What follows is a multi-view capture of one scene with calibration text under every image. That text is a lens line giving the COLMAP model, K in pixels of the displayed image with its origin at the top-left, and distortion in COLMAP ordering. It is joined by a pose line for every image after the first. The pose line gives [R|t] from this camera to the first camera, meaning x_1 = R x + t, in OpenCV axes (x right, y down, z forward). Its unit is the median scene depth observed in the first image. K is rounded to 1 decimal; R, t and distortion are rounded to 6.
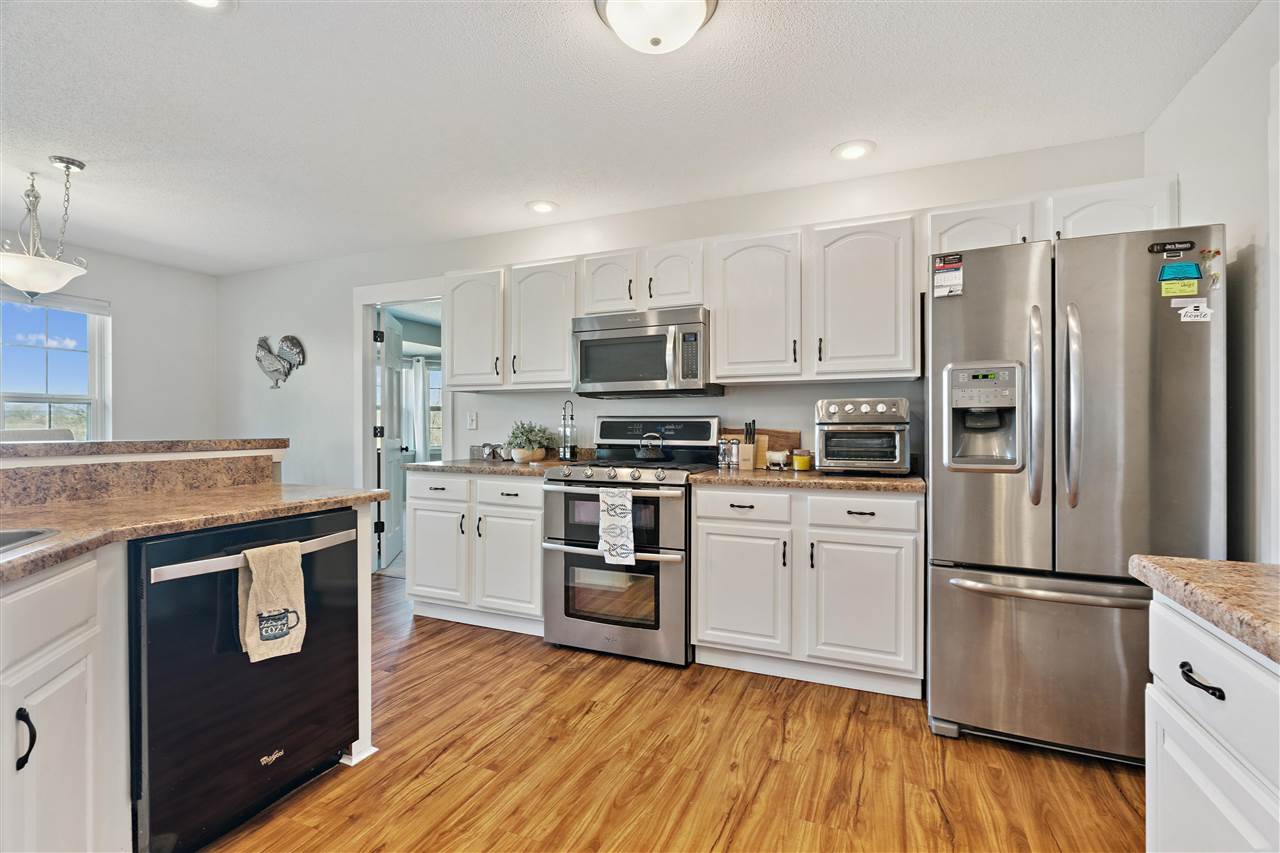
lens RADIAL K [[579.1, 0, 637.8], [0, 579.1, 421.7], [0, 0, 1]] dist [-0.004109, 0.002664]
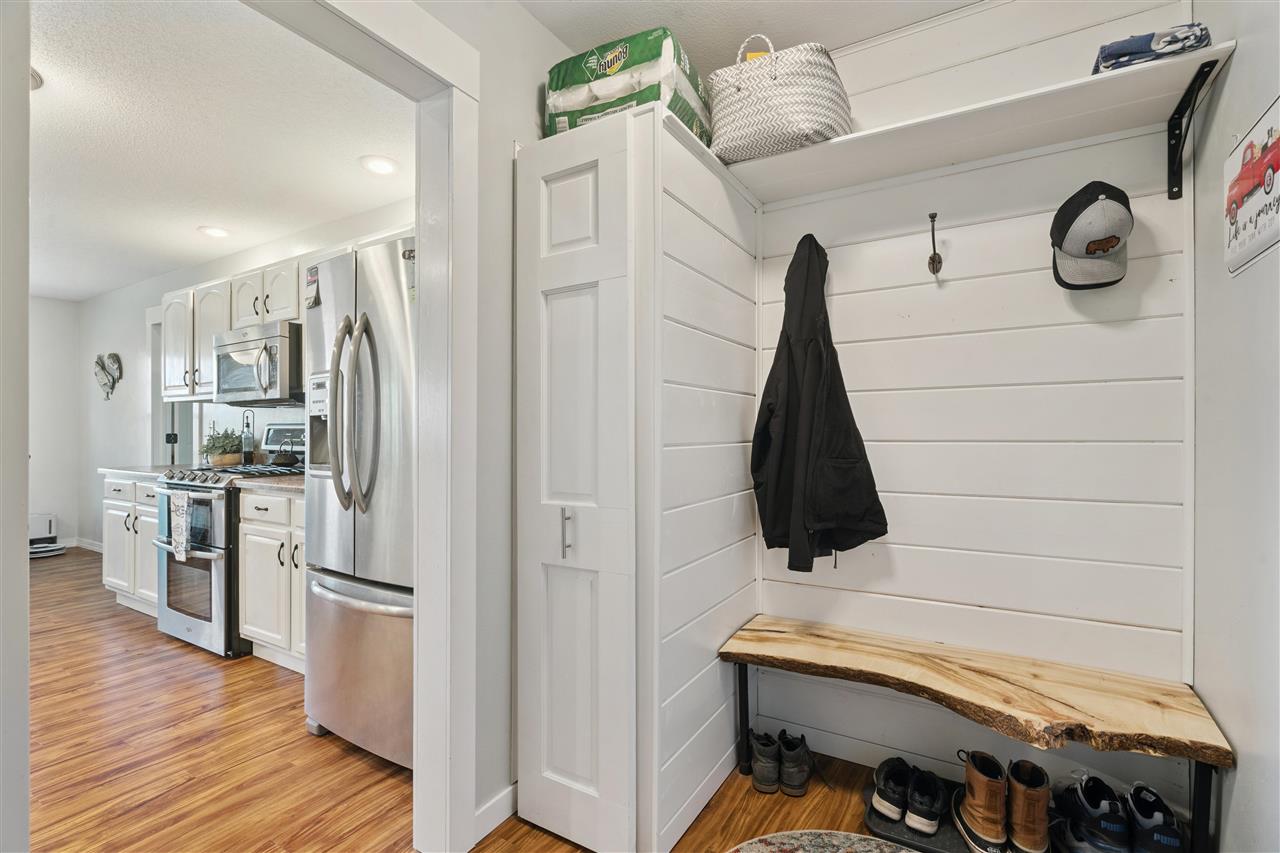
lens RADIAL K [[579.1, 0, 637.3], [0, 579.1, 431.2], [0, 0, 1]] dist [-0.004109, 0.002664]
pose [[0.990226, -0.004531, -0.139400, 1.141171], [0.005665, 0.999954, 0.007740, -0.000154], [0.139358, -0.008454, 0.990206, 0.056388]]
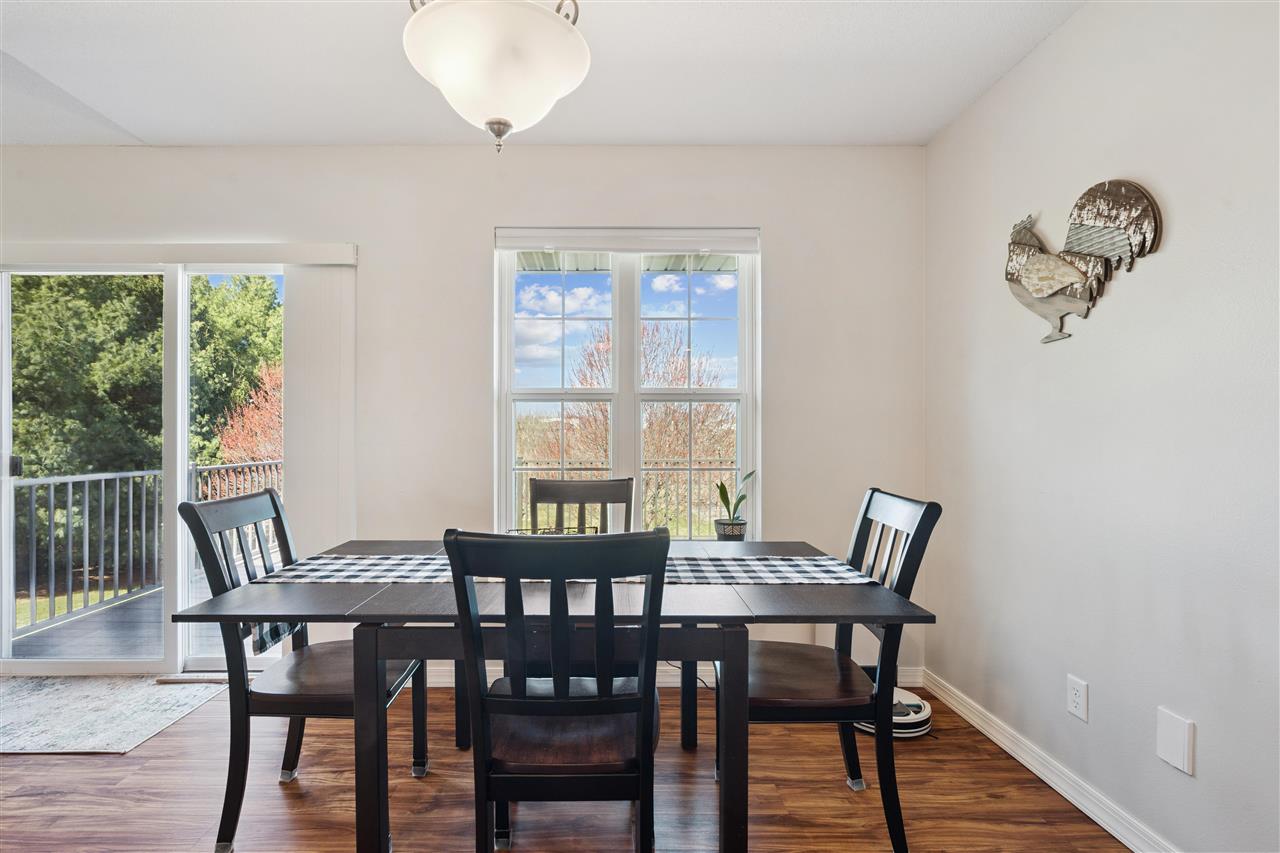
lens RADIAL K [[579.1, 0, 615.7], [0, 579.1, 436.2], [0, 0, 1]] dist [-0.004109, 0.002664]
pose [[0.411471, -0.001940, -0.911421, -0.814323], [0.006727, 0.999977, 0.000908, 0.009499], [0.911398, -0.006504, 0.411474, 1.173217]]
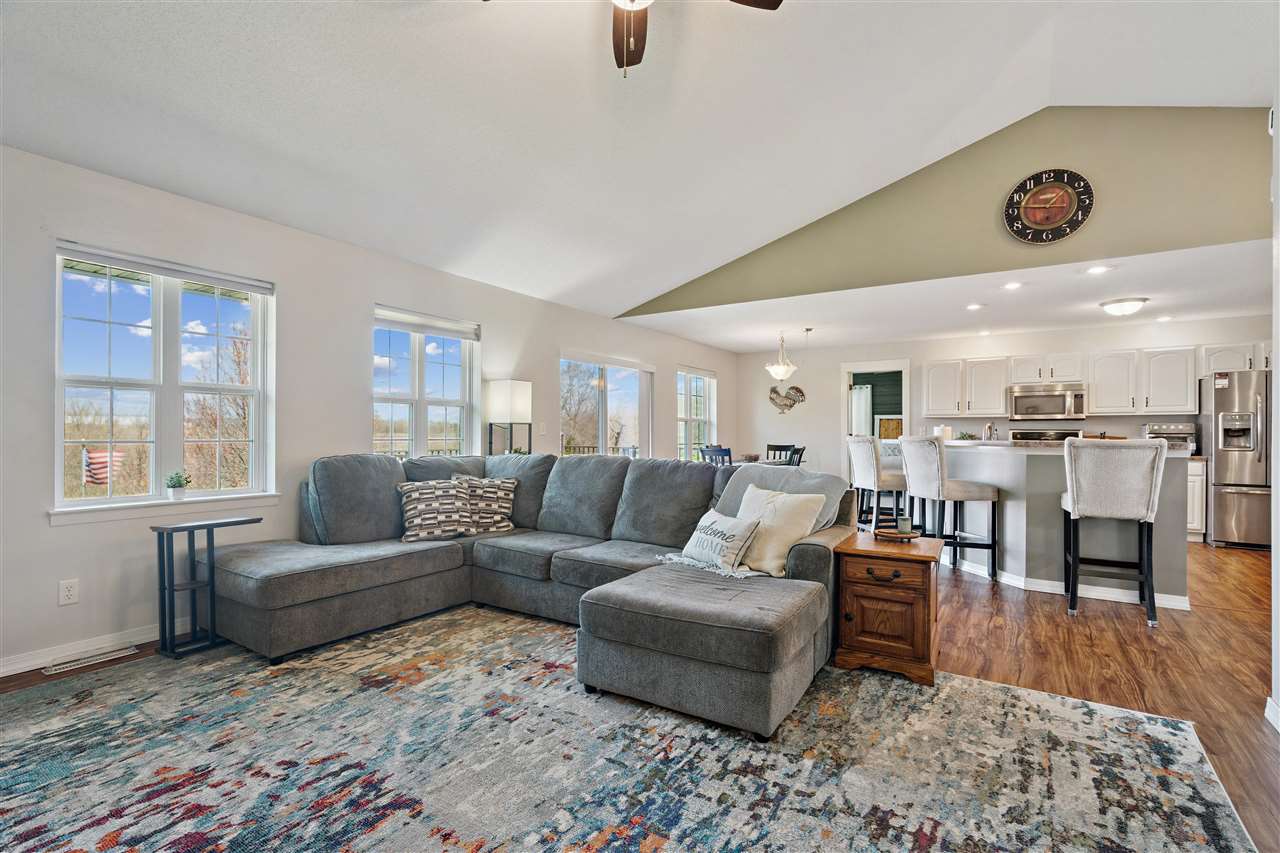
lens RADIAL K [[579.1, 0, 643.3], [0, 579.1, 429.7], [0, 0, 1]] dist [-0.004109, 0.002664]
pose [[0.986425, 0.000484, -0.164212, -1.582606], [0.000037, 0.999995, 0.003172, -0.023516], [0.164213, -0.003135, 0.986420, -1.990243]]
